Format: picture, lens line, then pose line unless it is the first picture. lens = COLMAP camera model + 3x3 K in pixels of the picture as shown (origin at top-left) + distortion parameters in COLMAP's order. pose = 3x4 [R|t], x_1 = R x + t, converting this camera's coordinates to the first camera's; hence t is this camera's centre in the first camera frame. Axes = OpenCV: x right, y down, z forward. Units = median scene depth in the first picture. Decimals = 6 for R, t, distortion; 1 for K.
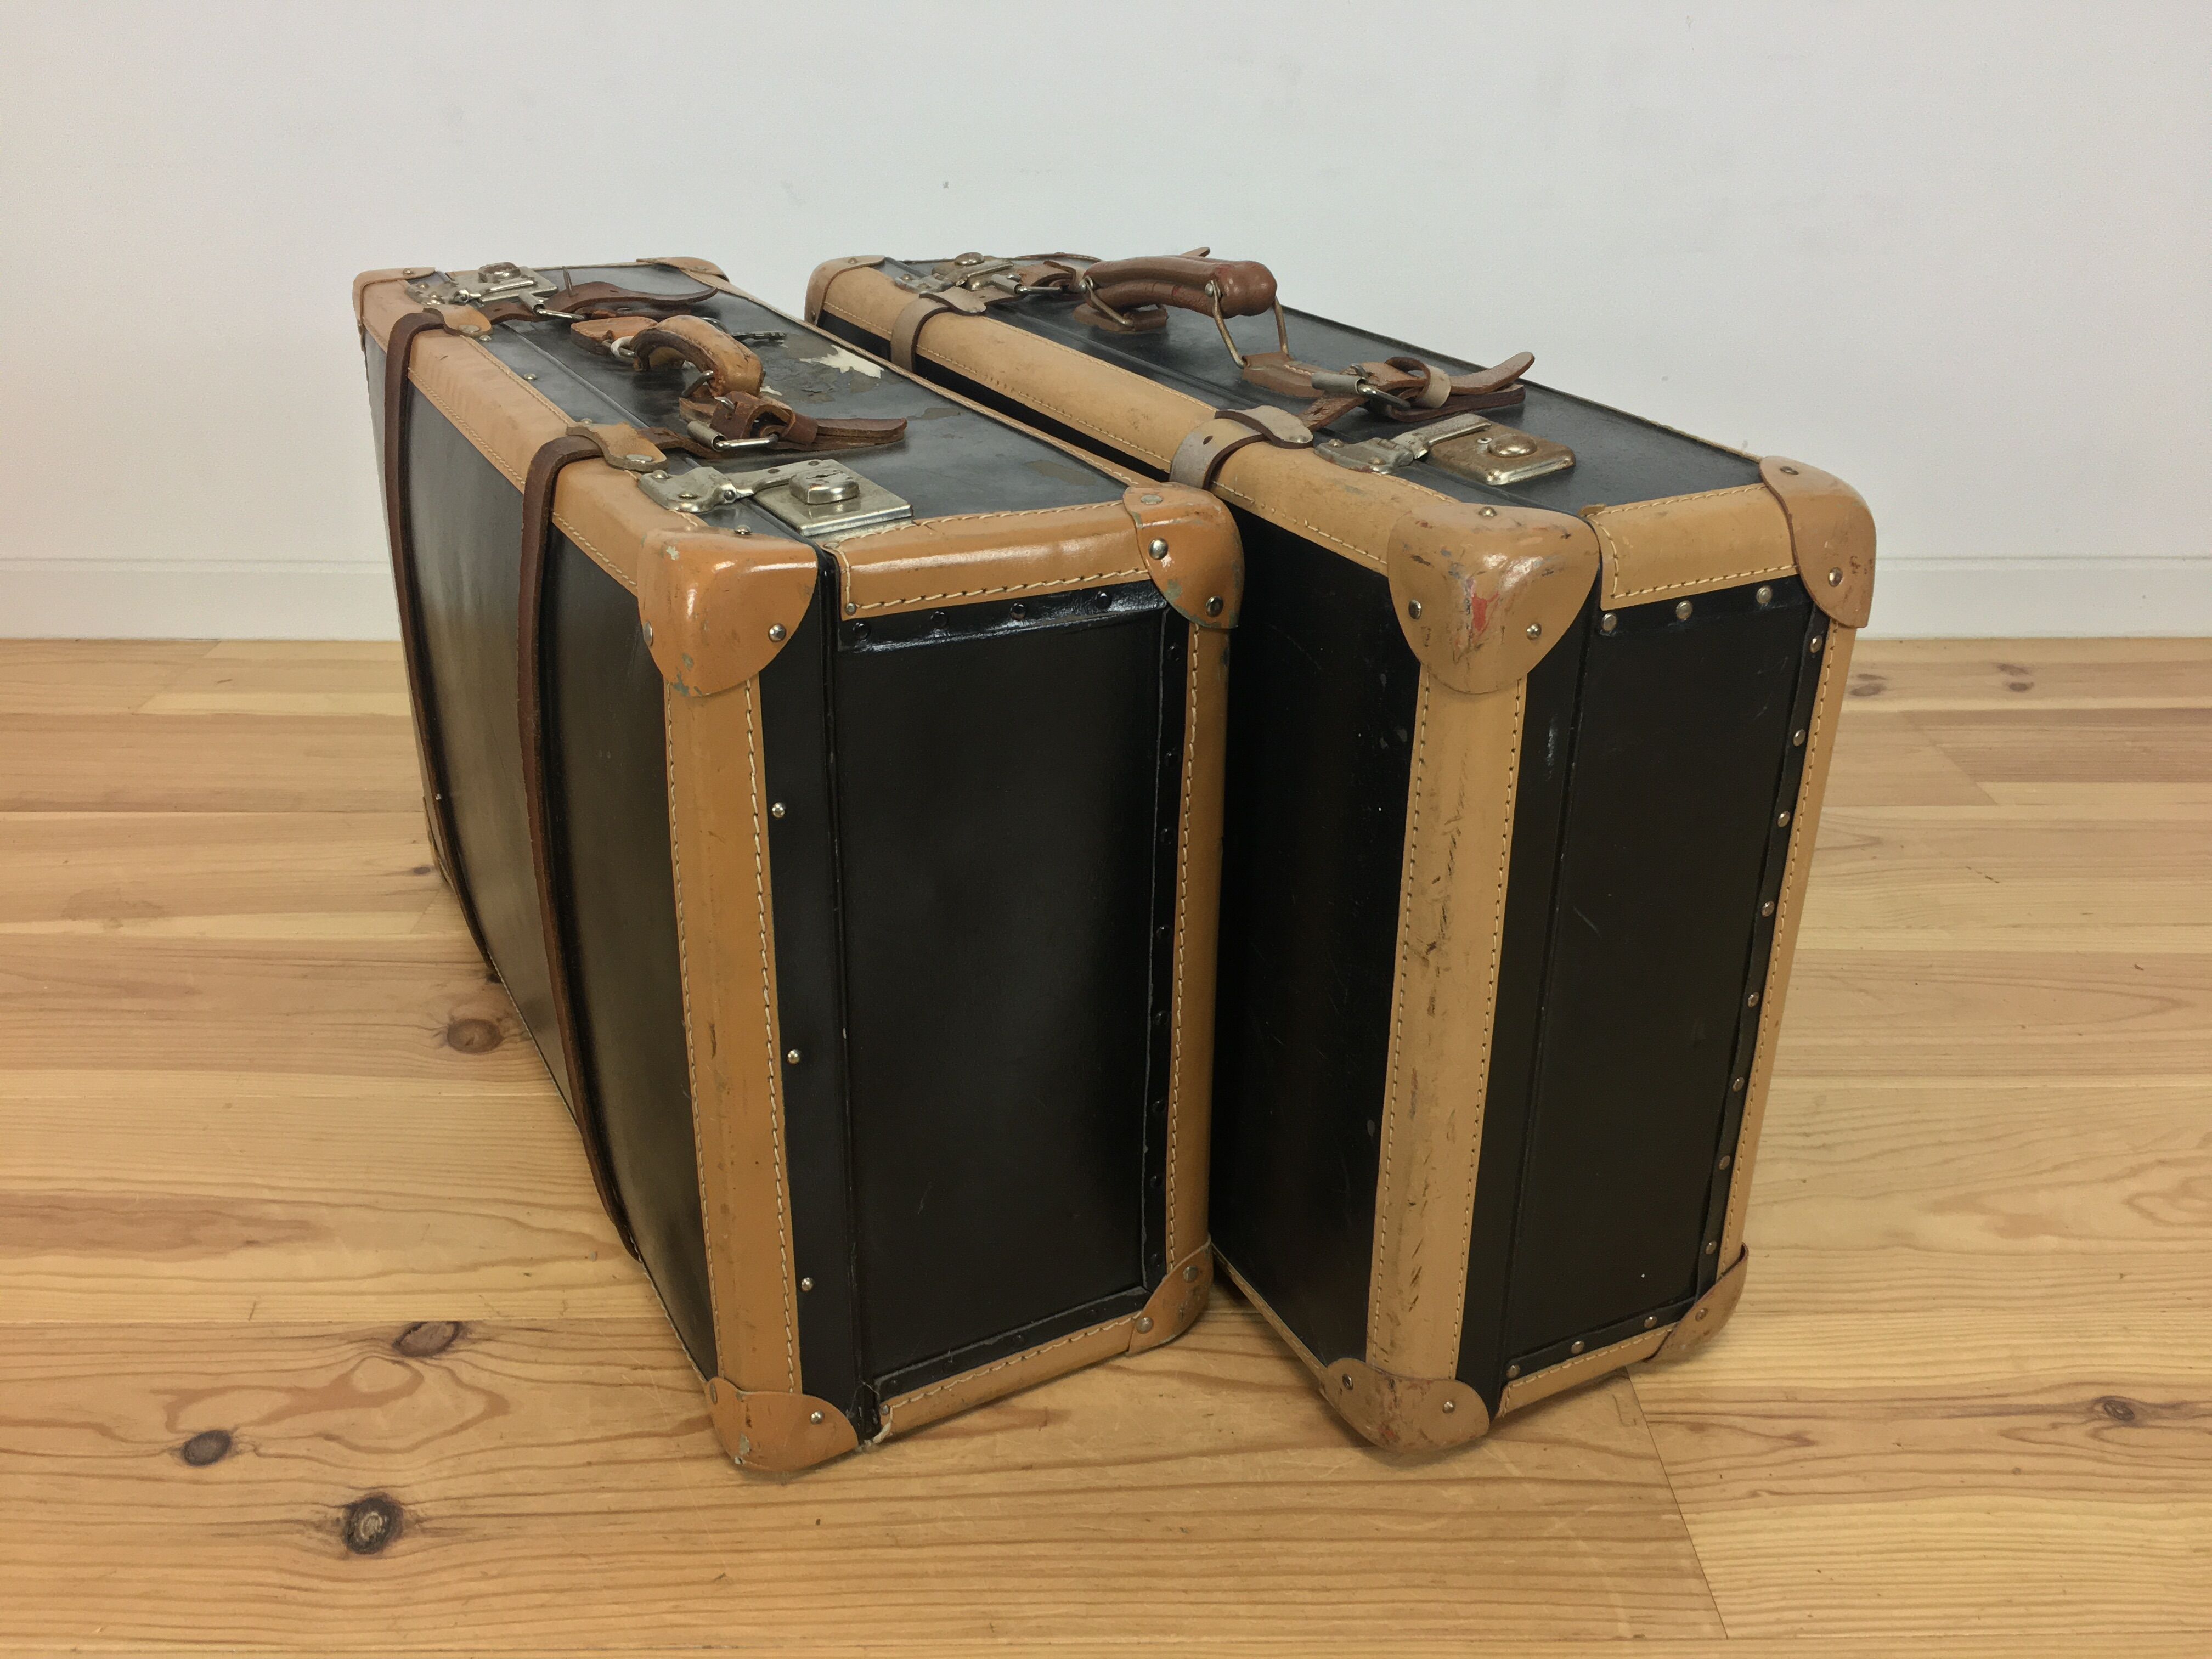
lens RADIAL K [[1902.0, 0, 1095.0], [0, 1902.0, 829.3], [0, 0, 1]] dist [0.071123, -0.120483]
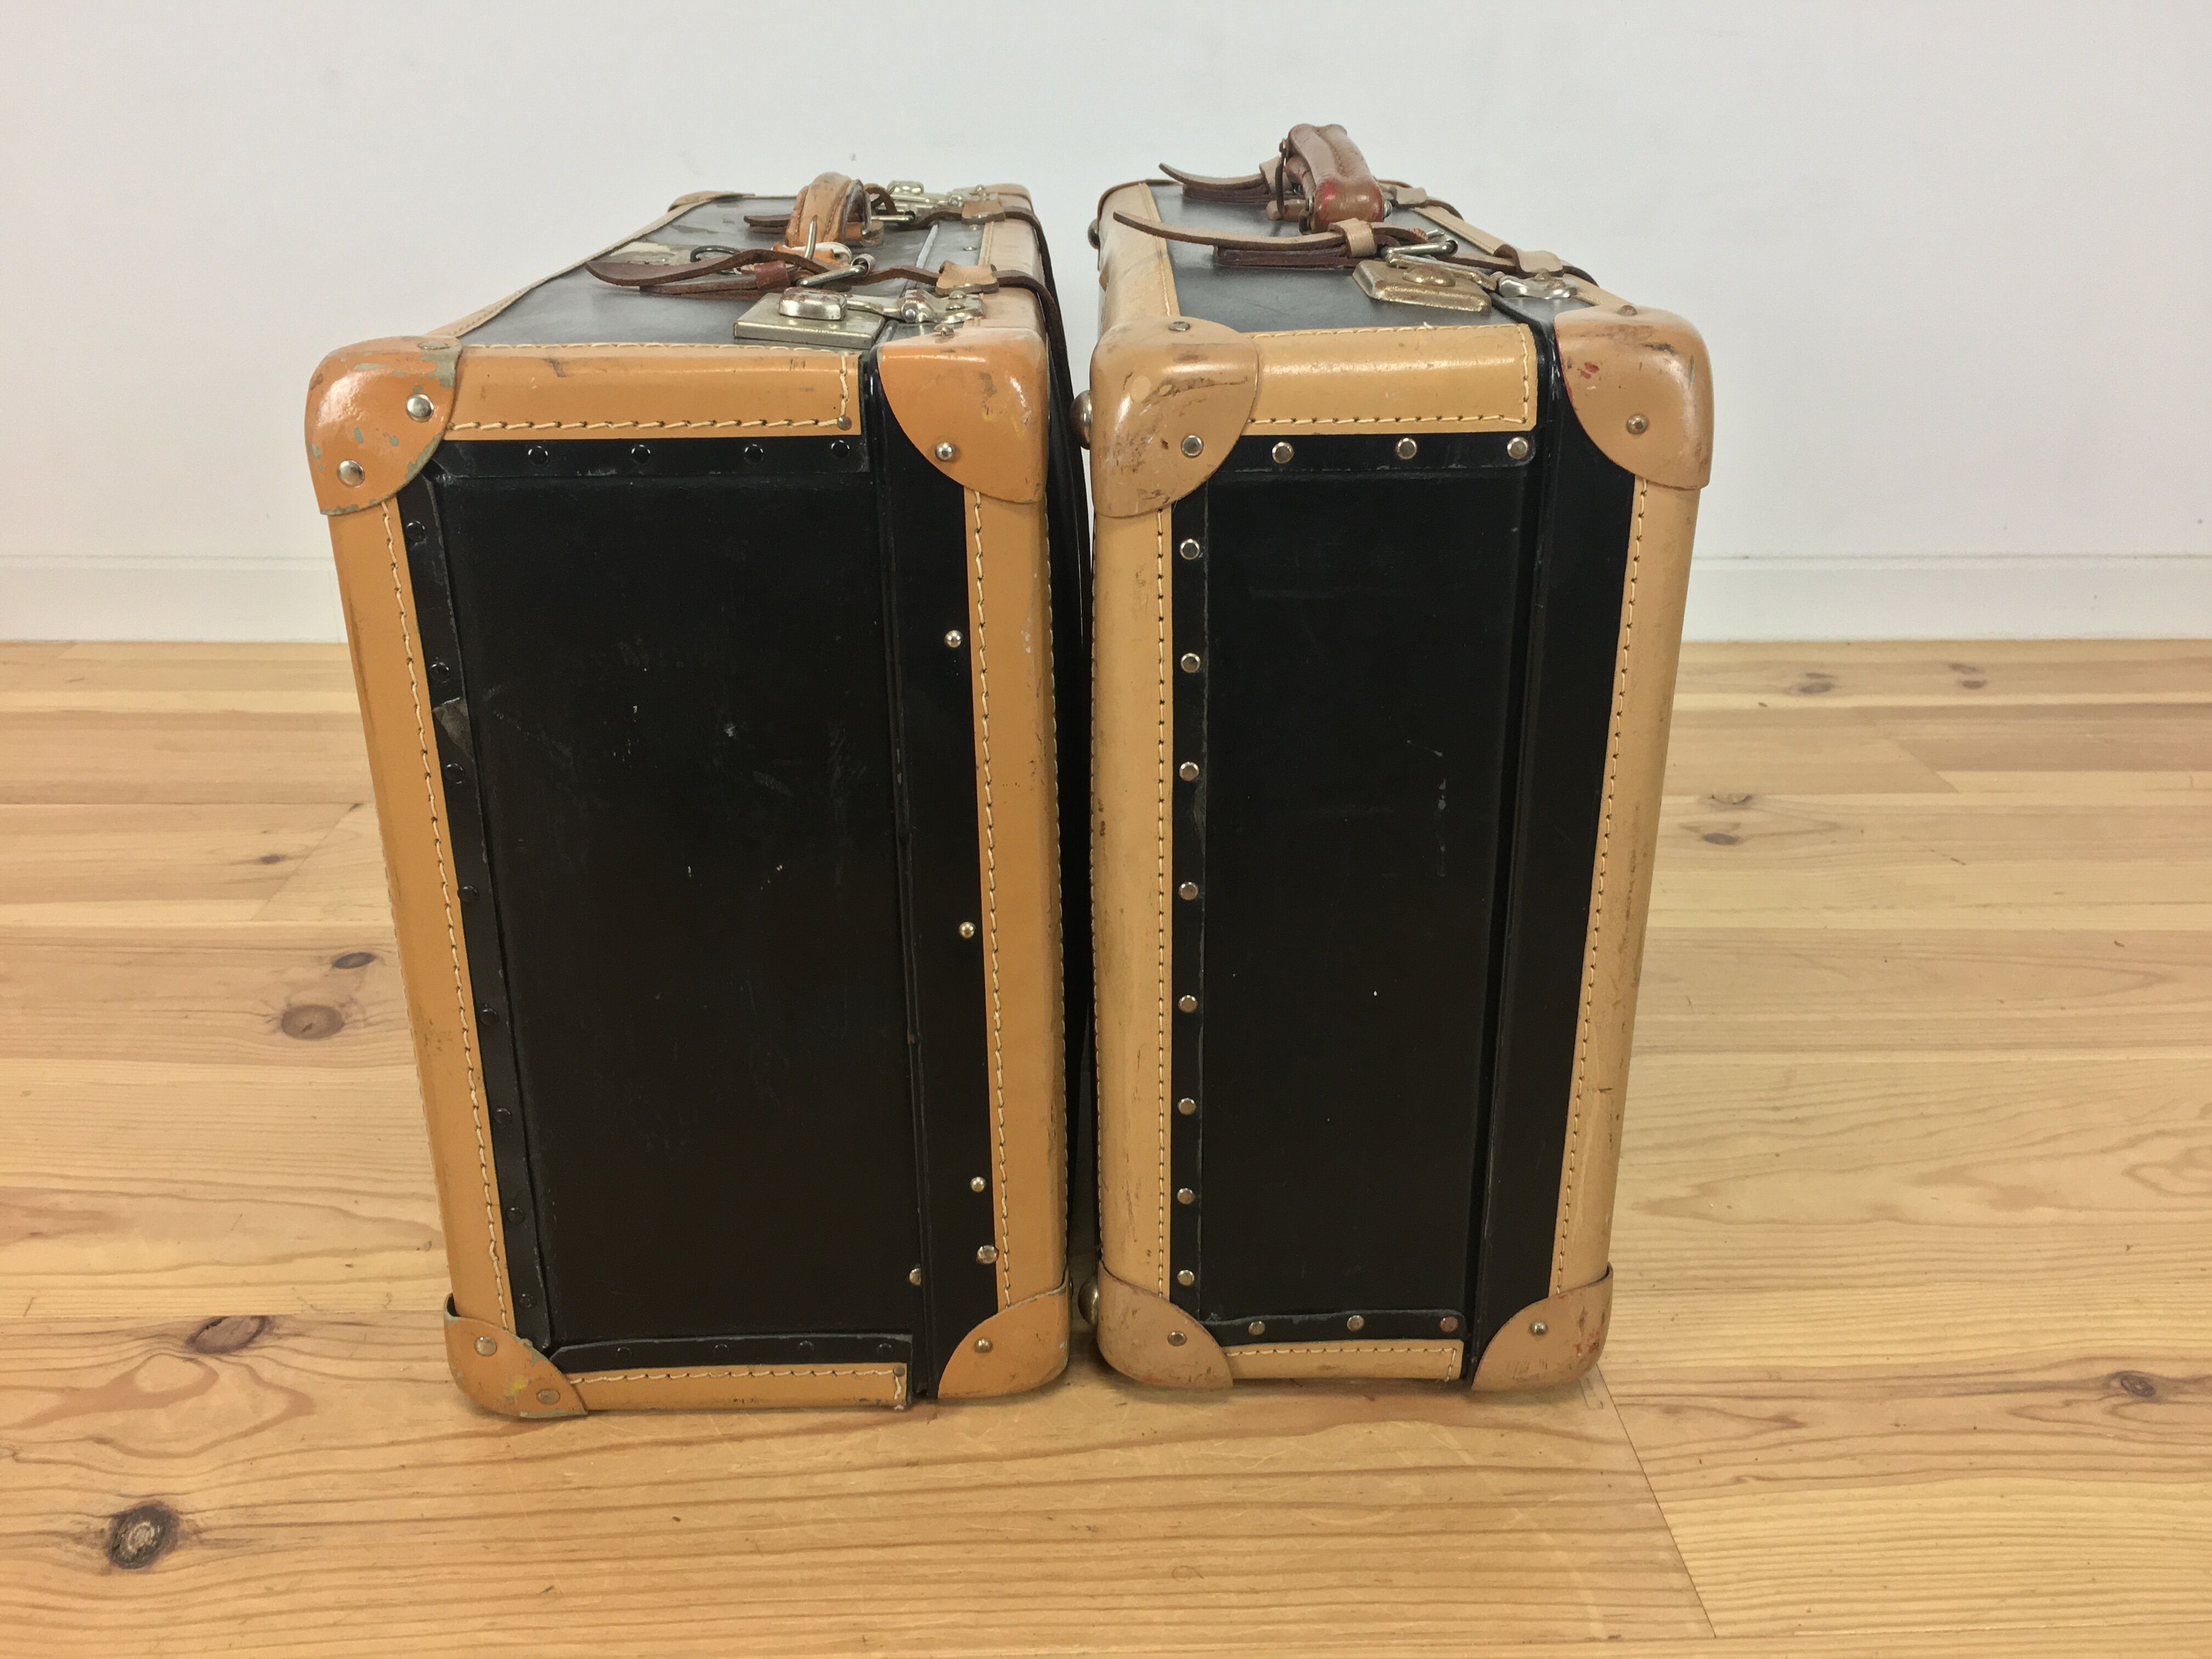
lens RADIAL K [[1902.0, 0, 1096.1], [0, 1902.0, 835.2], [0, 0, 1]] dist [0.071123, -0.120483]
pose [[0.999447, -0.003051, 0.033107, 0.019345], [0.004624, 0.998859, -0.047541, 0.086445], [-0.032924, 0.047668, 0.998320, 0.110288]]
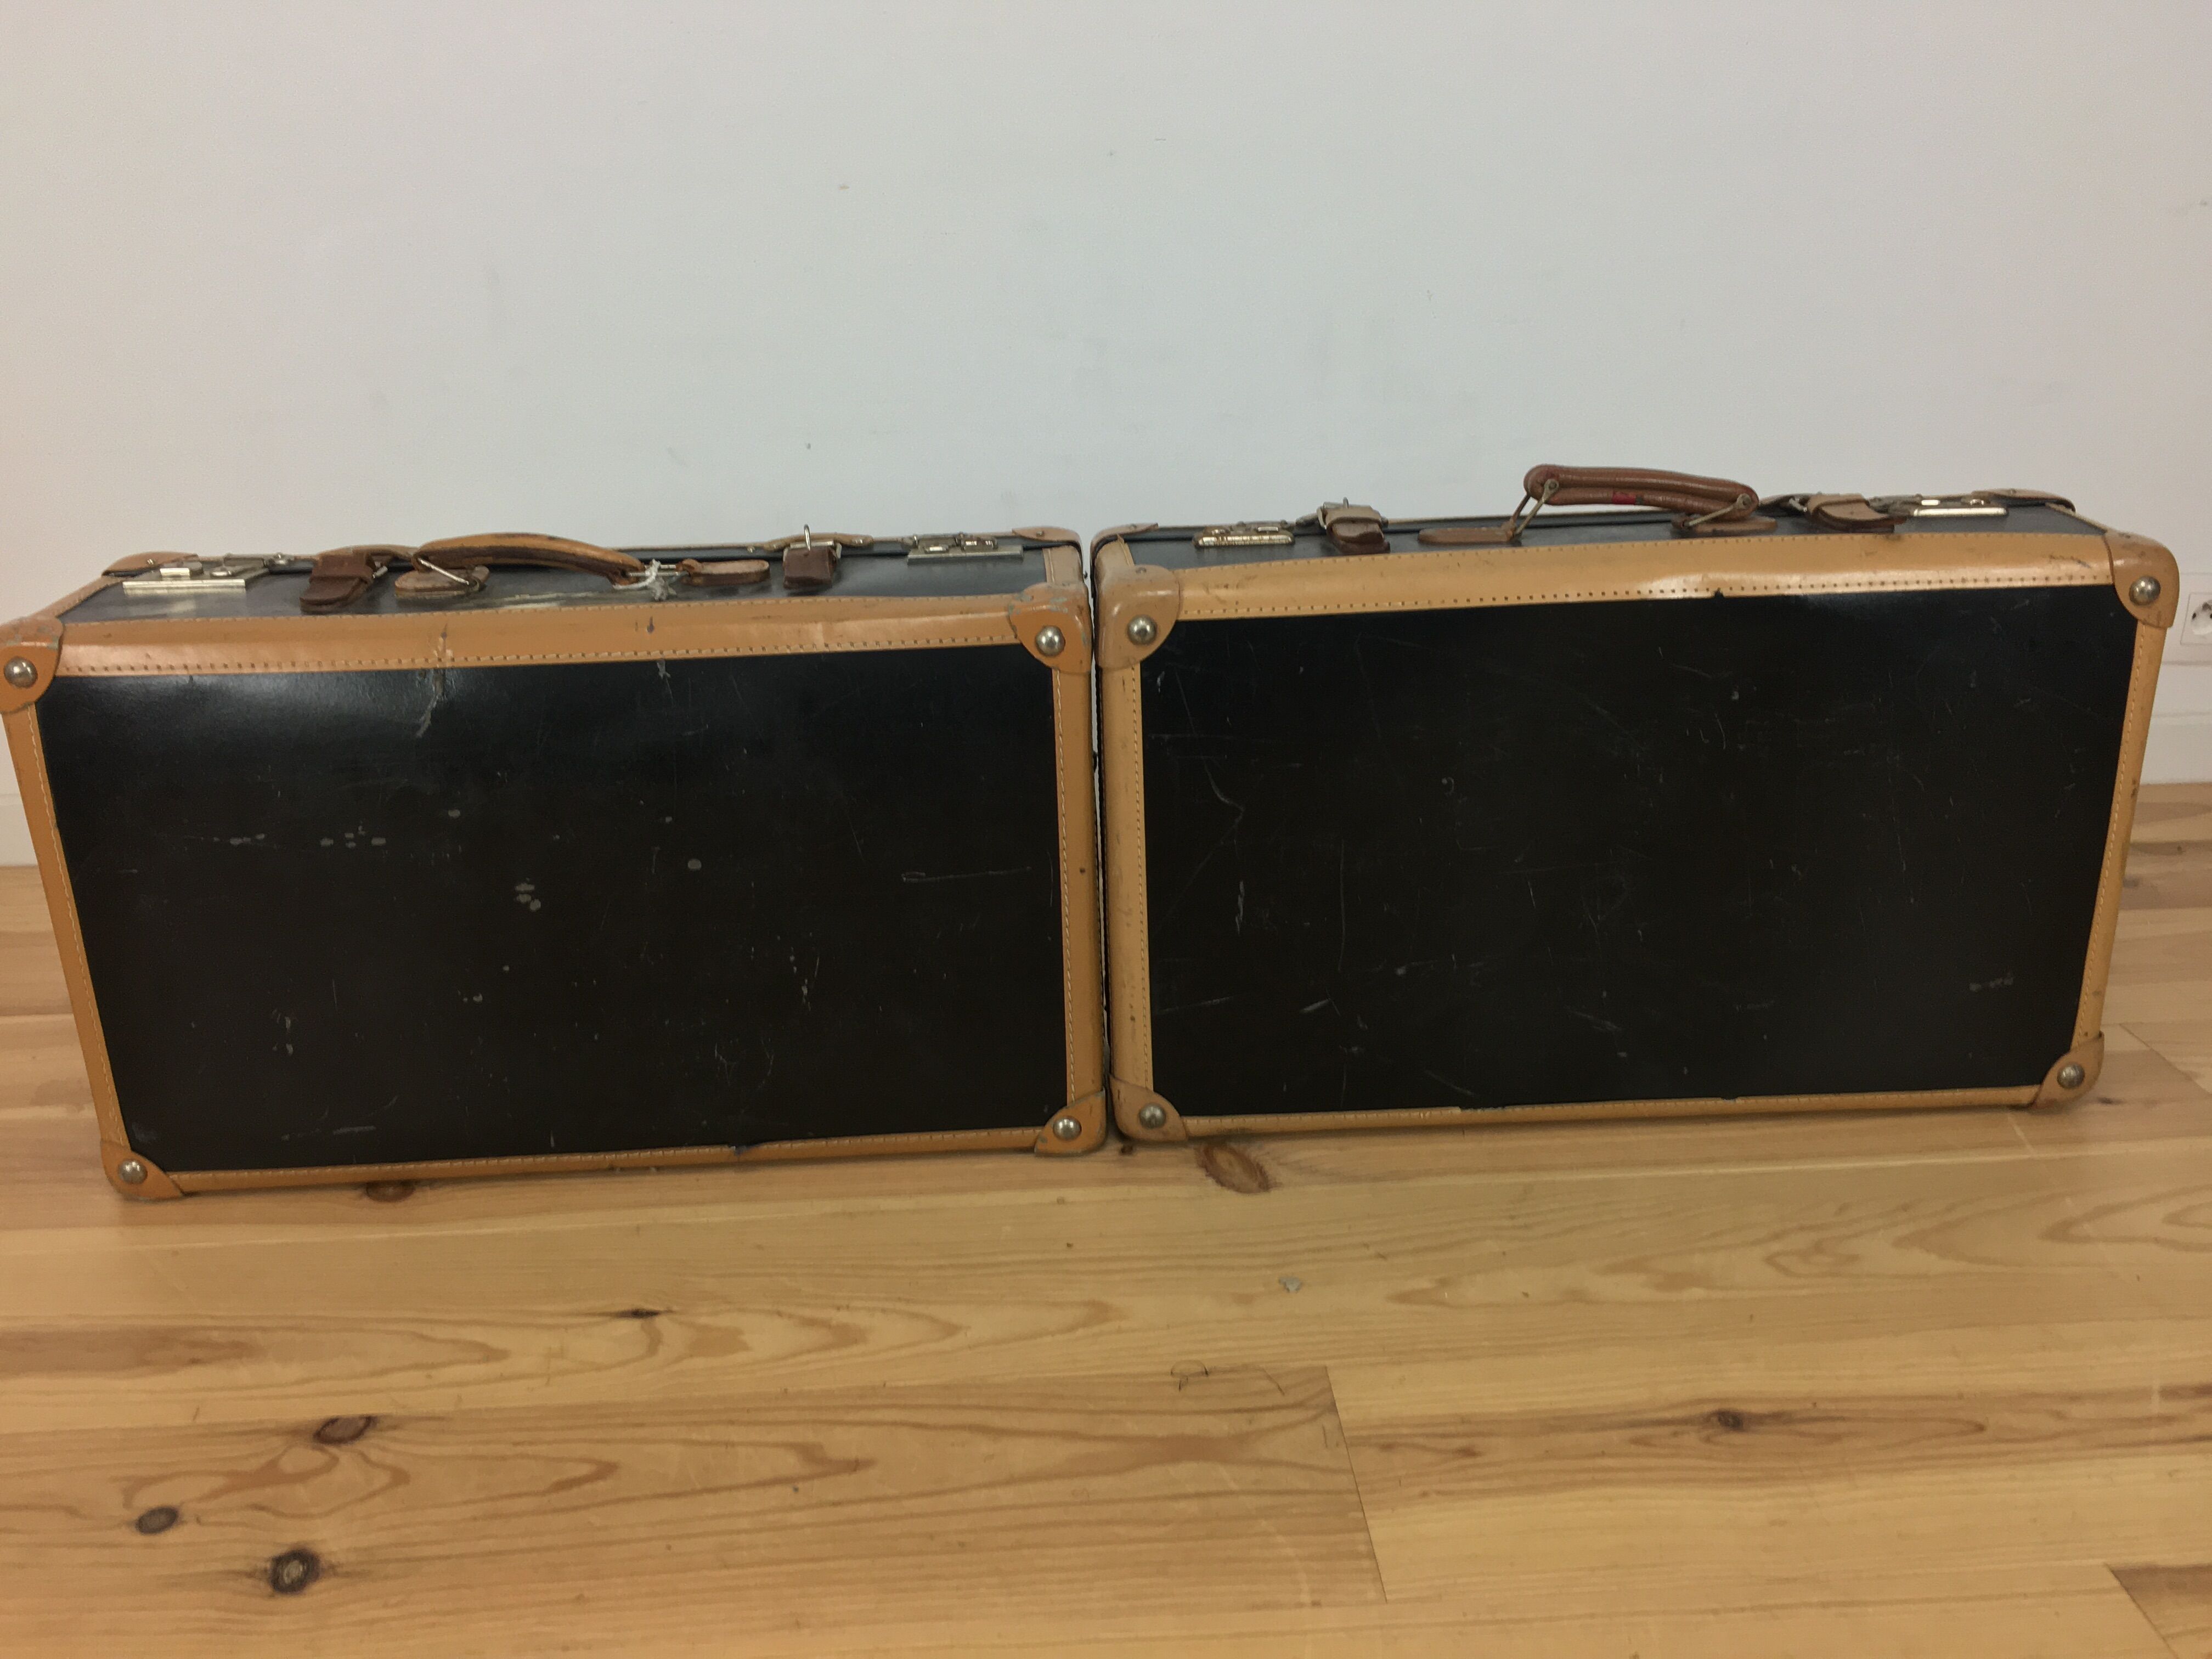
lens RADIAL K [[1902.0, 0, 1100.1], [0, 1902.0, 827.3], [0, 0, 1]] dist [0.071123, -0.120483]
pose [[0.998959, -0.037035, 0.026649, 0.111140], [0.039548, 0.994109, -0.100910, 0.033285], [-0.022754, 0.101859, 0.994539, -0.252774]]
